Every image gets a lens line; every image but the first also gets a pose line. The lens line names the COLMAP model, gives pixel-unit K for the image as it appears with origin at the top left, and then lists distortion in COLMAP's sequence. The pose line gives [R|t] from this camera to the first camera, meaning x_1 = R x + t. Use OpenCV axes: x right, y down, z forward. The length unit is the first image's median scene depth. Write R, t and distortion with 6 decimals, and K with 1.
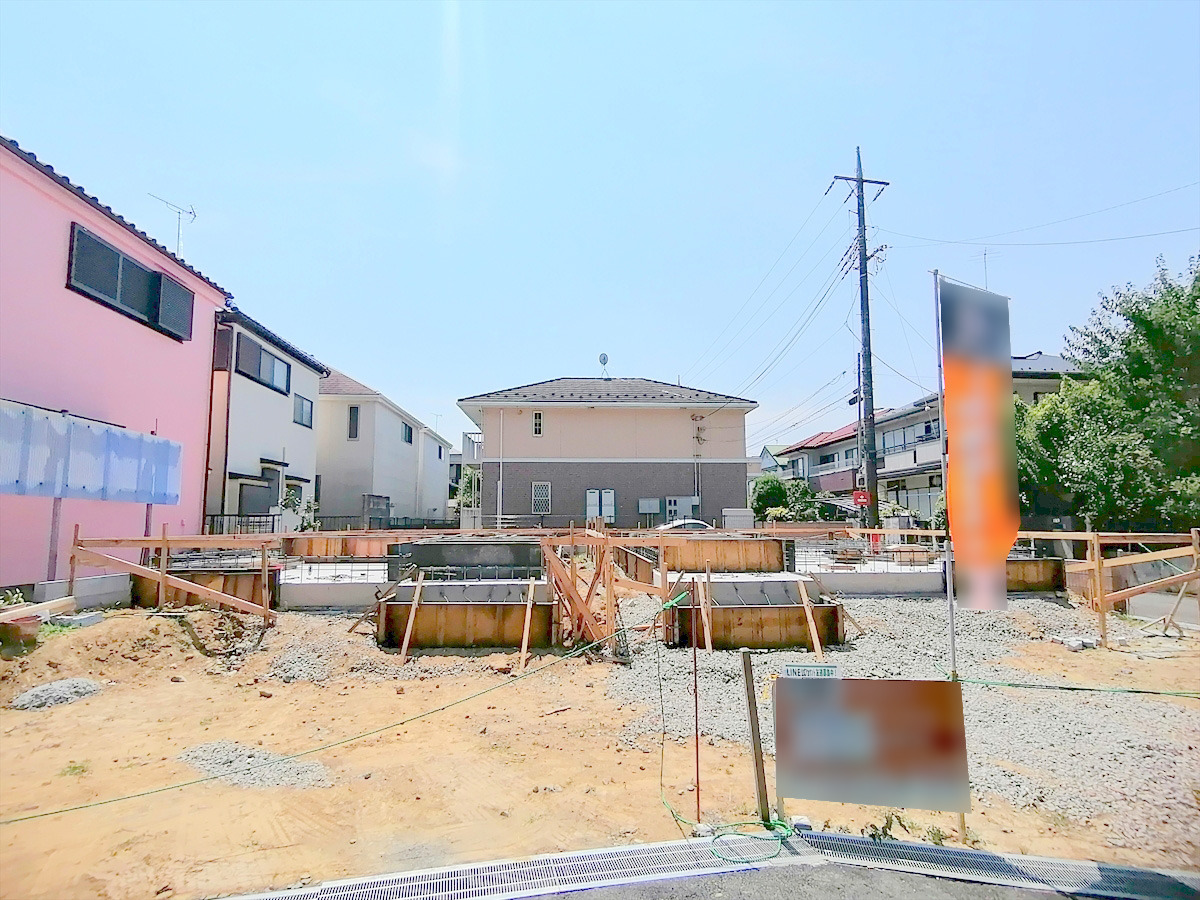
lens RADIAL K [[589.2, 0, 599.9], [0, 589.2, 457.1], [0, 0, 1]] dist [0.015244, -0.017441]
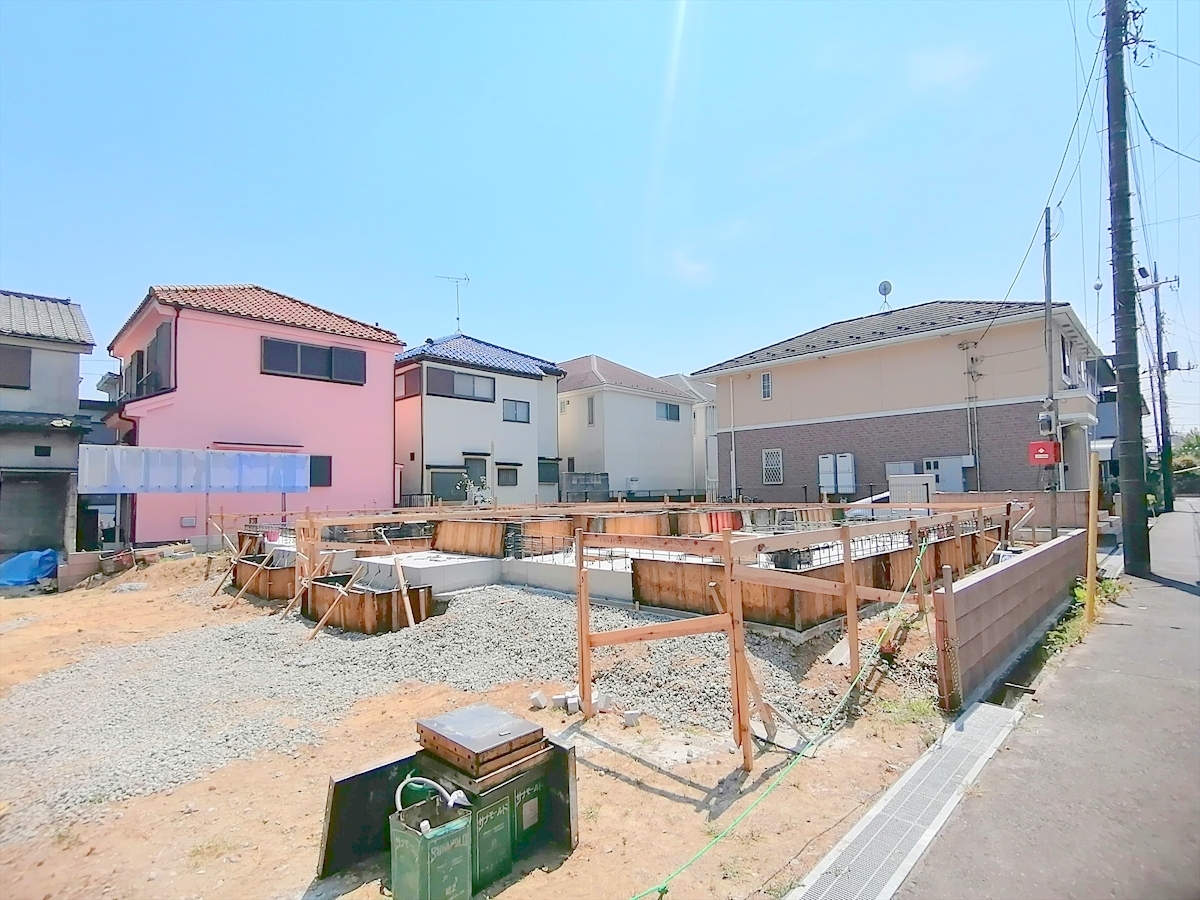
lens RADIAL K [[589.4, 0, 600.0], [0, 589.4, 450.0], [0, 0, 1]] dist [0.030106, -0.031050]
pose [[0.674688, -0.062964, -0.735412, 0.700066], [0.097663, 0.995210, 0.004392, 0.023589], [0.731613, -0.074786, 0.677605, 0.318816]]
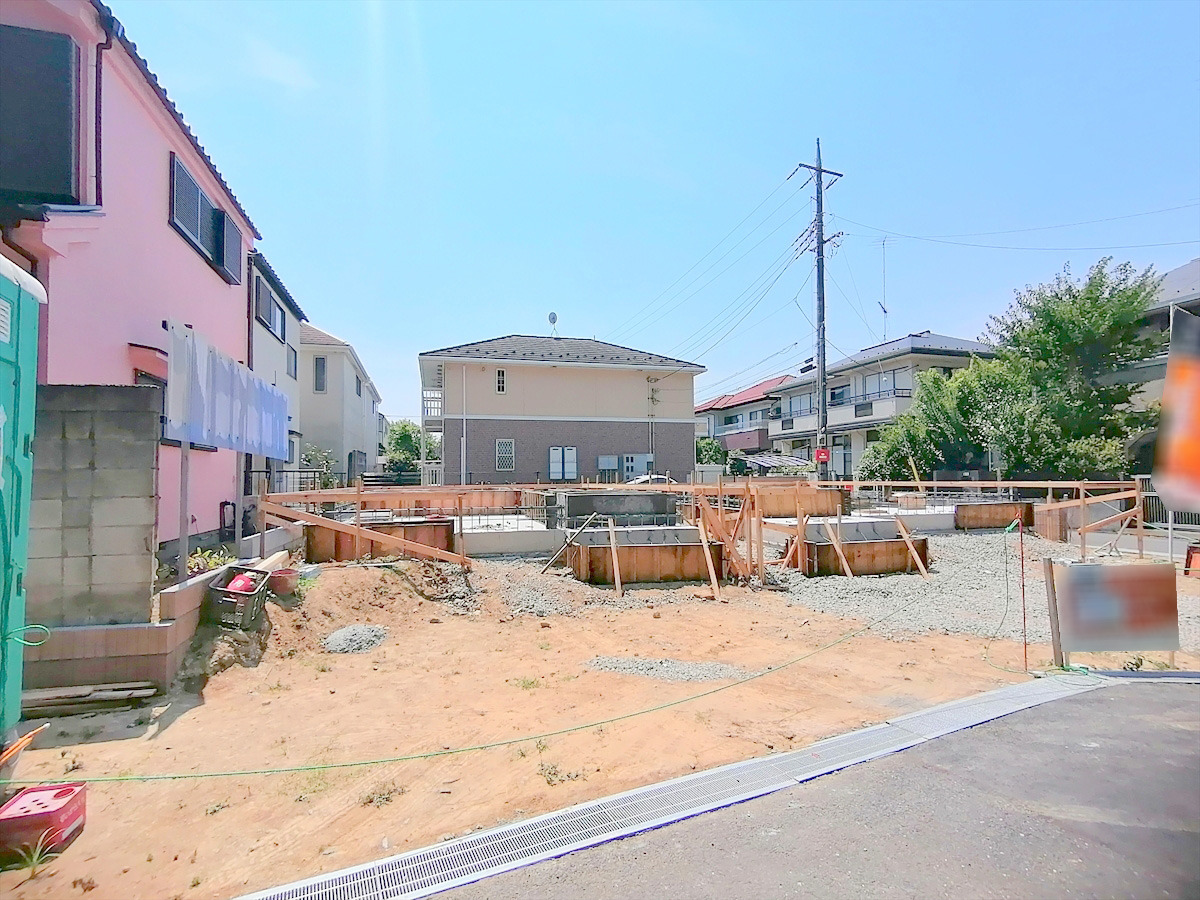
lens RADIAL K [[589.4, 0, 600.0], [0, 589.4, 450.0], [0, 0, 1]] dist [0.030106, -0.031050]
pose [[0.976767, 0.004200, 0.214262, -0.278074], [-0.017001, 0.998176, 0.057934, -0.000814], [-0.213628, -0.060231, 0.975057, -0.041180]]
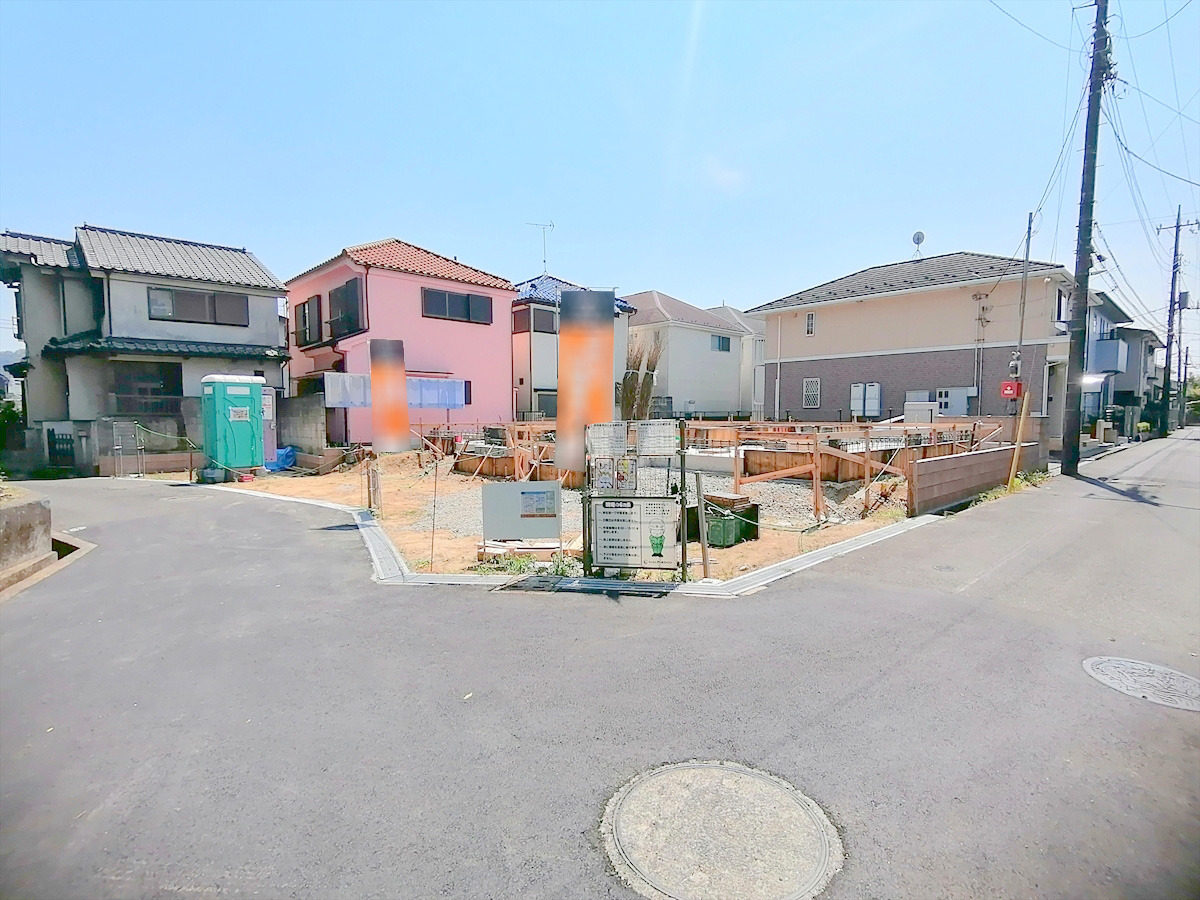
lens RADIAL K [[592.9, 0, 609.1], [0, 592.9, 442.6], [0, 0, 1]] dist [0.031140, -0.031991]
pose [[0.656142, 0.038052, -0.753677, 0.869317], [0.084121, 0.988815, 0.123158, -0.014098], [0.749934, -0.144209, 0.645603, -0.027889]]
